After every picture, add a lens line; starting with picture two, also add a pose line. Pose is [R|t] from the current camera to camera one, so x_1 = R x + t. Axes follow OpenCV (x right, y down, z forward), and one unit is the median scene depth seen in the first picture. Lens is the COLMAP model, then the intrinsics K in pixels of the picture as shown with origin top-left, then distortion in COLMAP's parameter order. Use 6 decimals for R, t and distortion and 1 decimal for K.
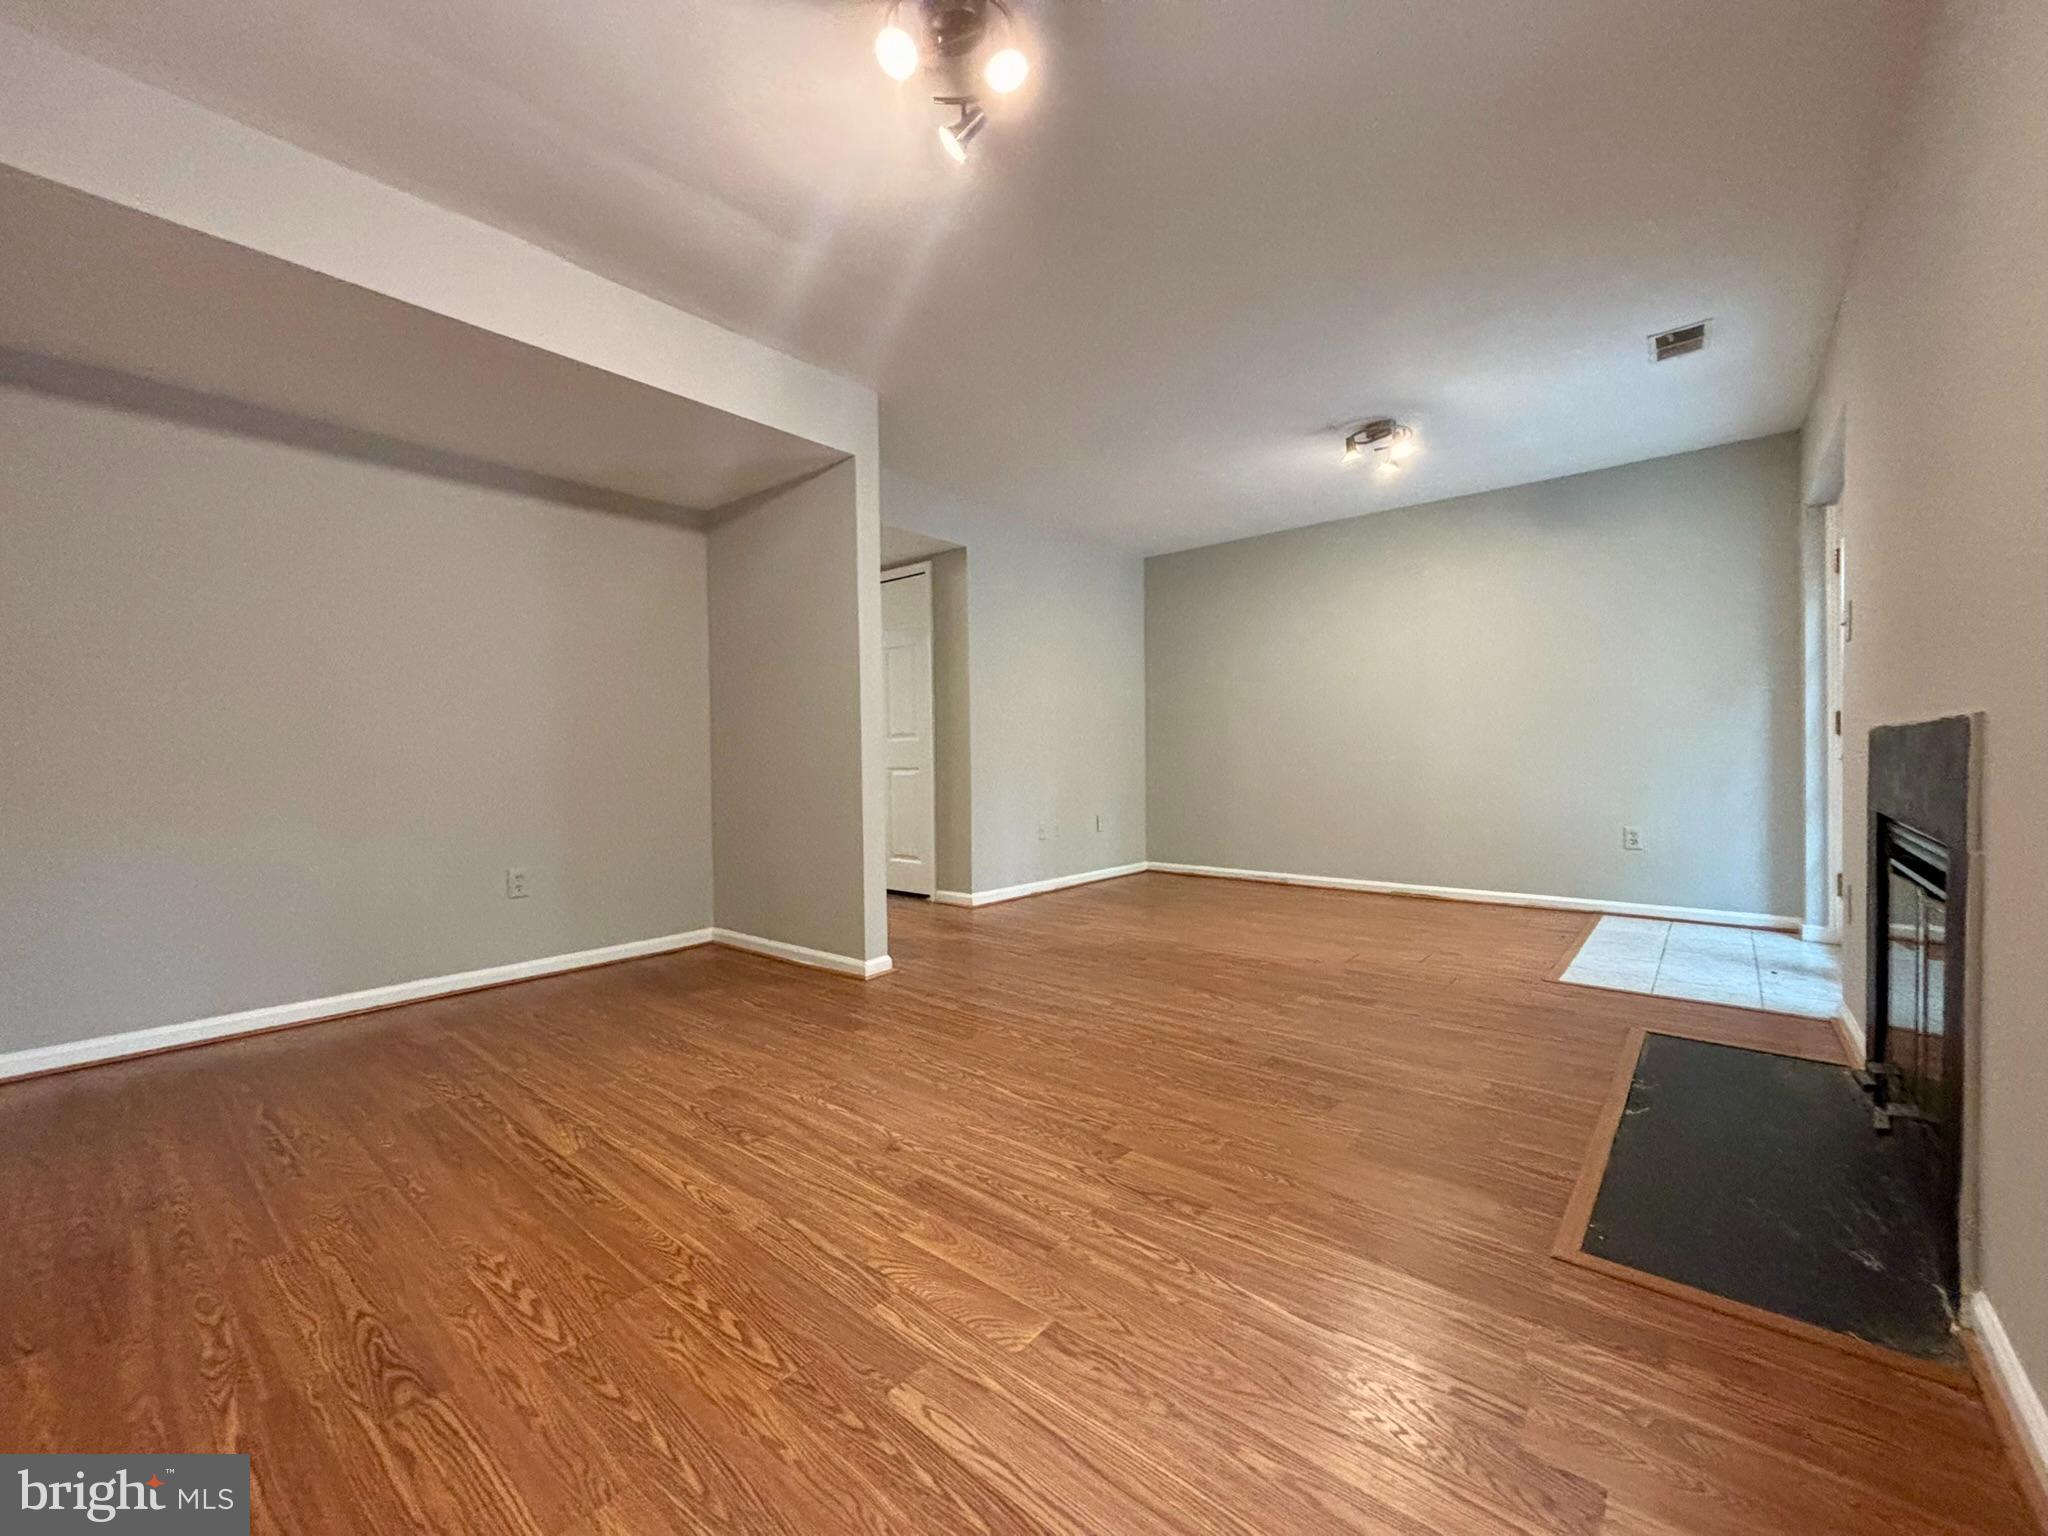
lens RADIAL K [[830.7, 0, 1018.3], [0, 830.7, 770.1], [0, 0, 1]] dist [0.000937, 0.000195]
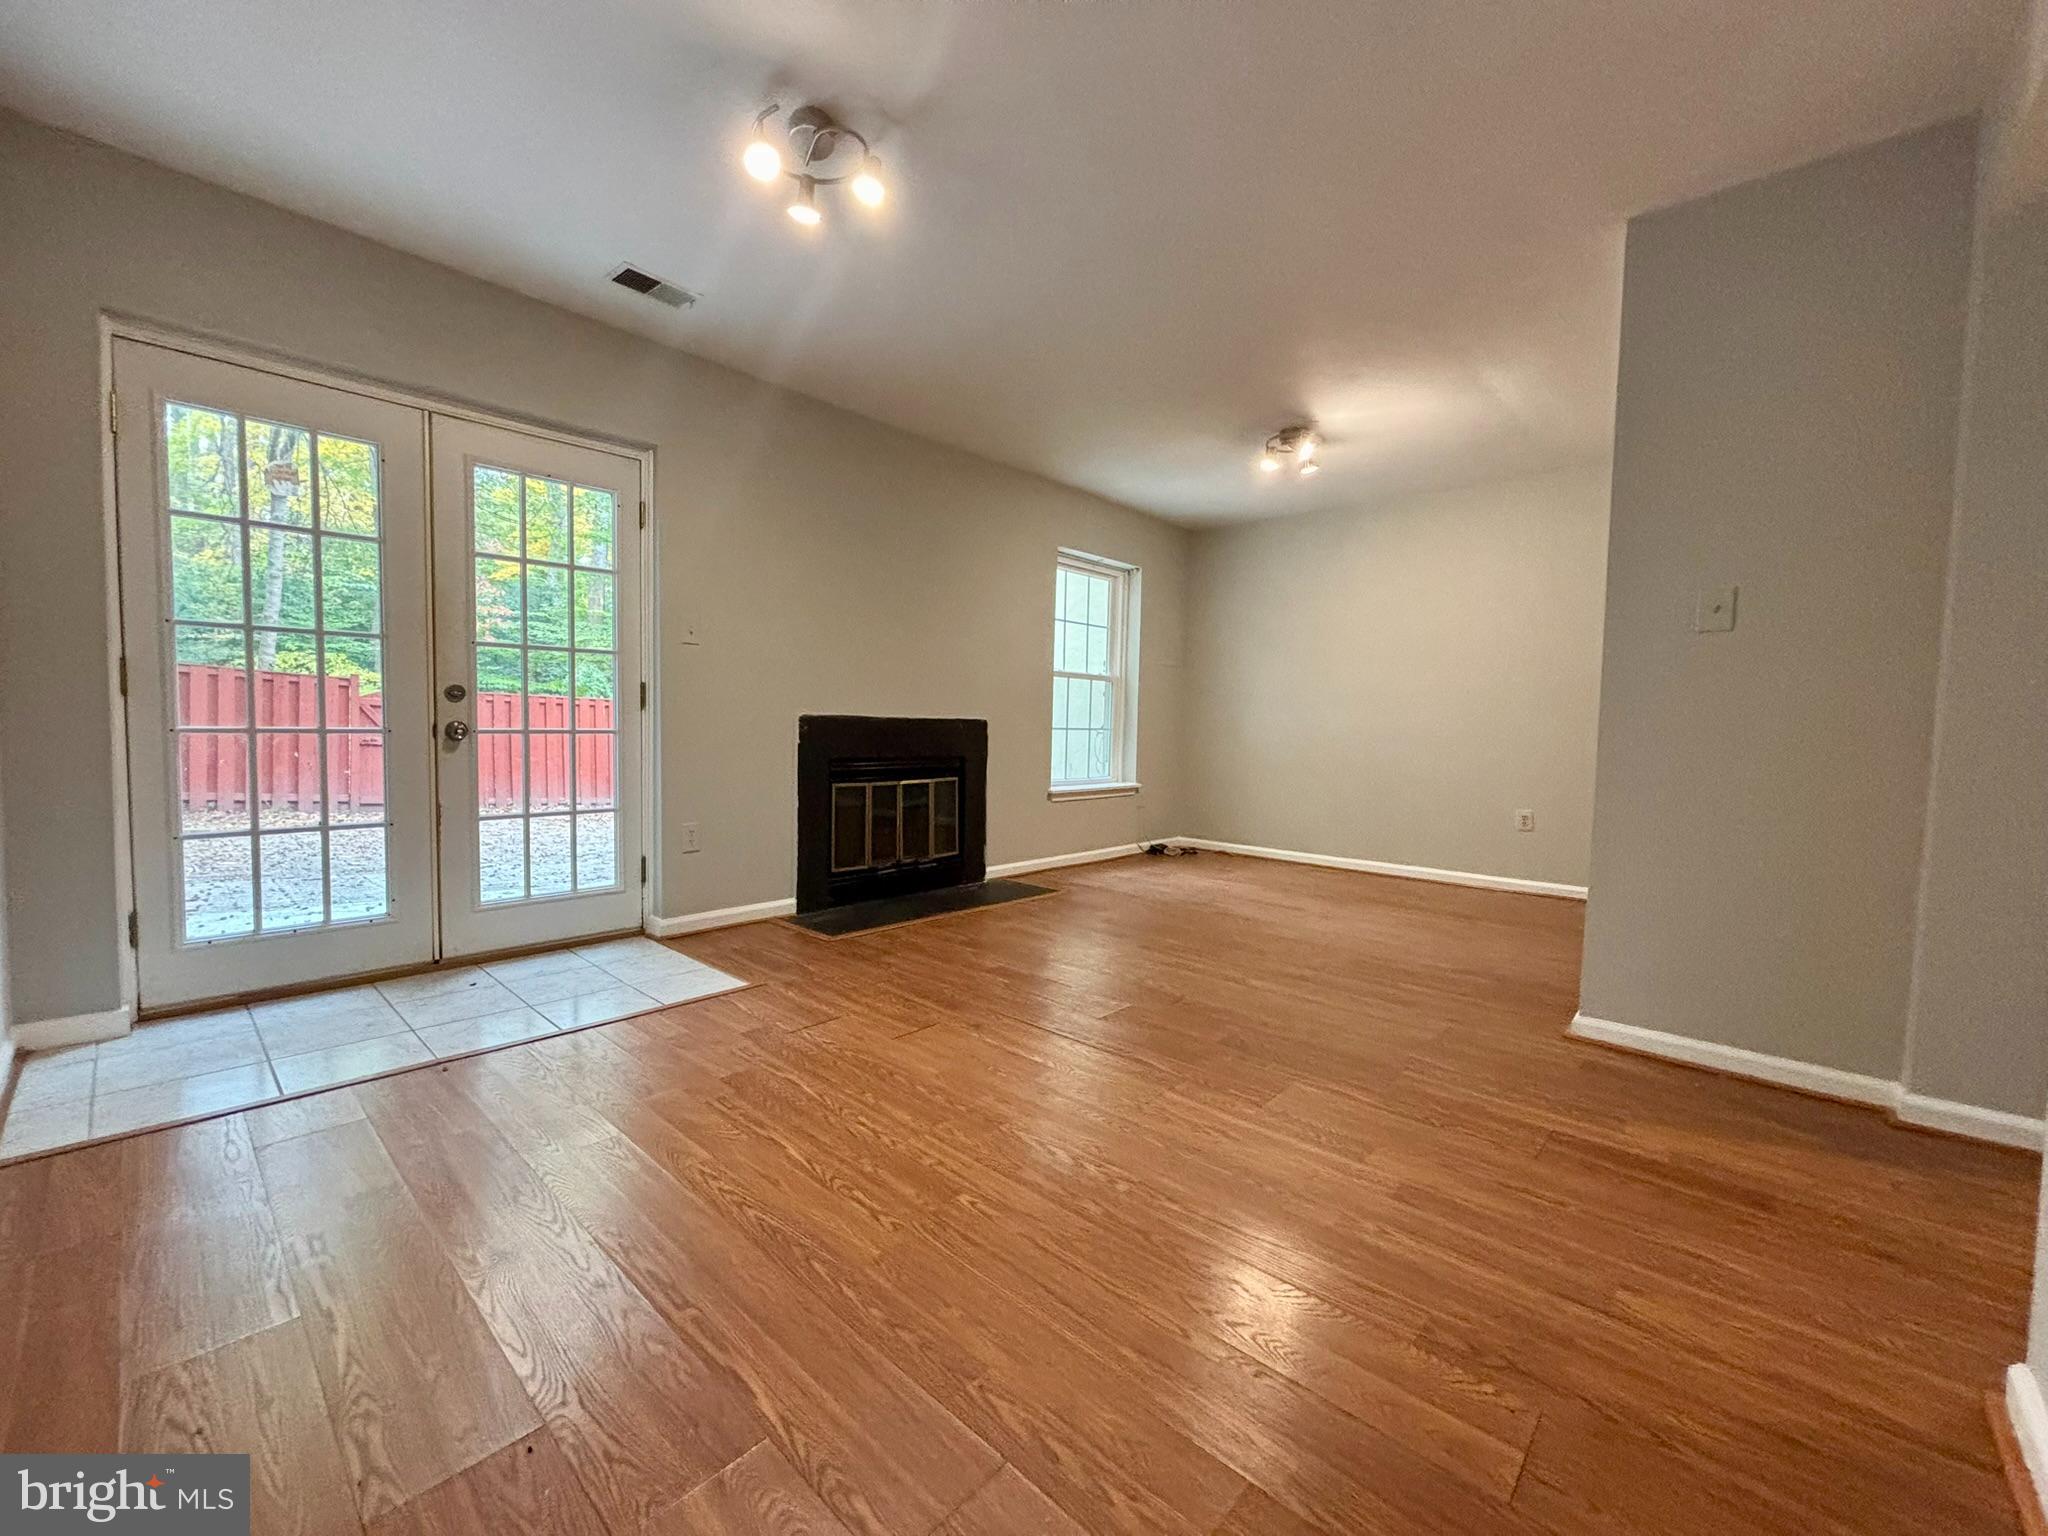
lens RADIAL K [[830.7, 0, 1018.3], [0, 830.7, 770.1], [0, 0, 1]] dist [0.000937, 0.000195]
pose [[-0.998416, -0.016087, 0.053923, 0.352350], [-0.011986, 0.997071, 0.075531, -0.054451], [-0.054980, 0.074765, -0.995684, 2.081314]]
